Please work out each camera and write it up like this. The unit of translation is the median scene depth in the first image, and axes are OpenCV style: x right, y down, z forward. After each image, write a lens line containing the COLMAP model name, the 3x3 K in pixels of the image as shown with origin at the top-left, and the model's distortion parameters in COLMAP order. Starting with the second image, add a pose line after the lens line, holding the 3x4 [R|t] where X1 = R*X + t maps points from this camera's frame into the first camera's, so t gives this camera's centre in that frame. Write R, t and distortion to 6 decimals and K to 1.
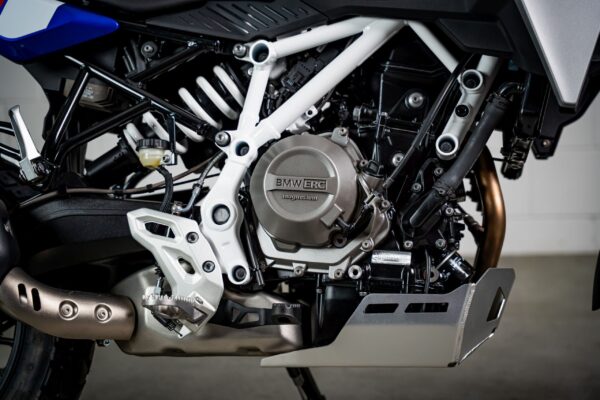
lens RADIAL K [[1015.2, 0, 300.0], [0, 1015.2, 200.0], [0, 0, 1]] dist [0.253351, -0.010080]
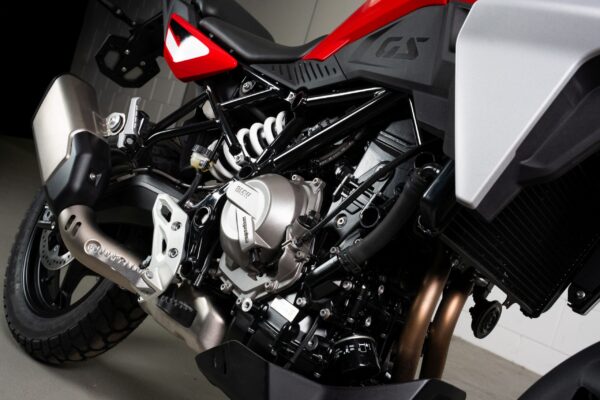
lens RADIAL K [[611.0, 0, 300.0], [0, 611.0, 200.0], [0, 0, 1]] dist [-0.010674, 0.001050]
pose [[0.748196, 0.299087, -0.592242, 0.405487], [-0.383276, 0.923461, -0.017847, -0.033099], [0.541574, 0.240345, 0.805563, 0.499199]]
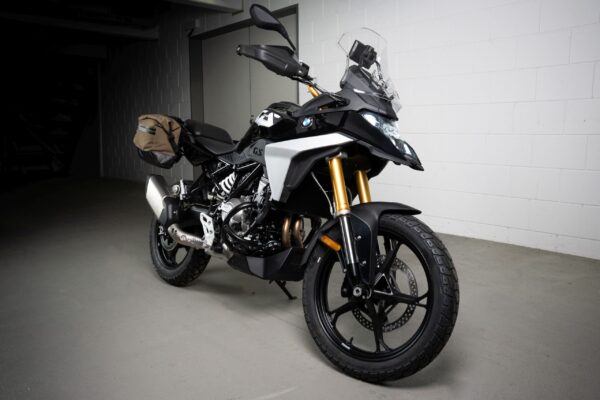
lens RADIAL K [[456.0, 0, 300.0], [0, 456.0, 200.0], [0, 0, 1]] dist [-0.064176, -0.001992]
pose [[0.794279, 0.131868, -0.593069, 1.013354], [-0.104477, 0.991265, 0.080483, -0.190442], [0.598502, -0.001964, 0.801119, -0.030352]]
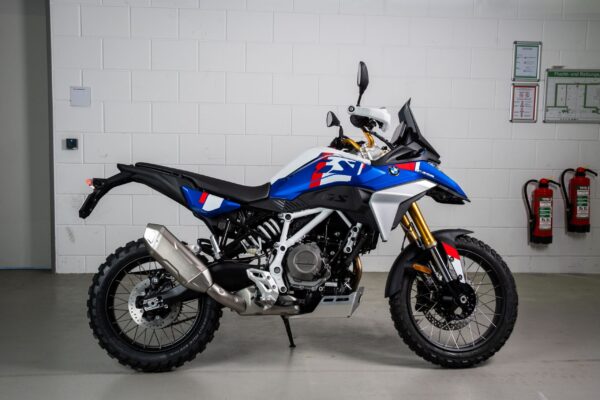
lens RADIAL K [[653.7, 0, 300.0], [0, 653.7, 200.0], [0, 0, 1]] dist [0.008752, 0.008897]
pose [[0.963532, 0.026709, 0.266256, -0.547425], [-0.023210, 0.999598, -0.016279, -0.168725], [-0.266583, 0.009506, 0.963765, -0.941907]]
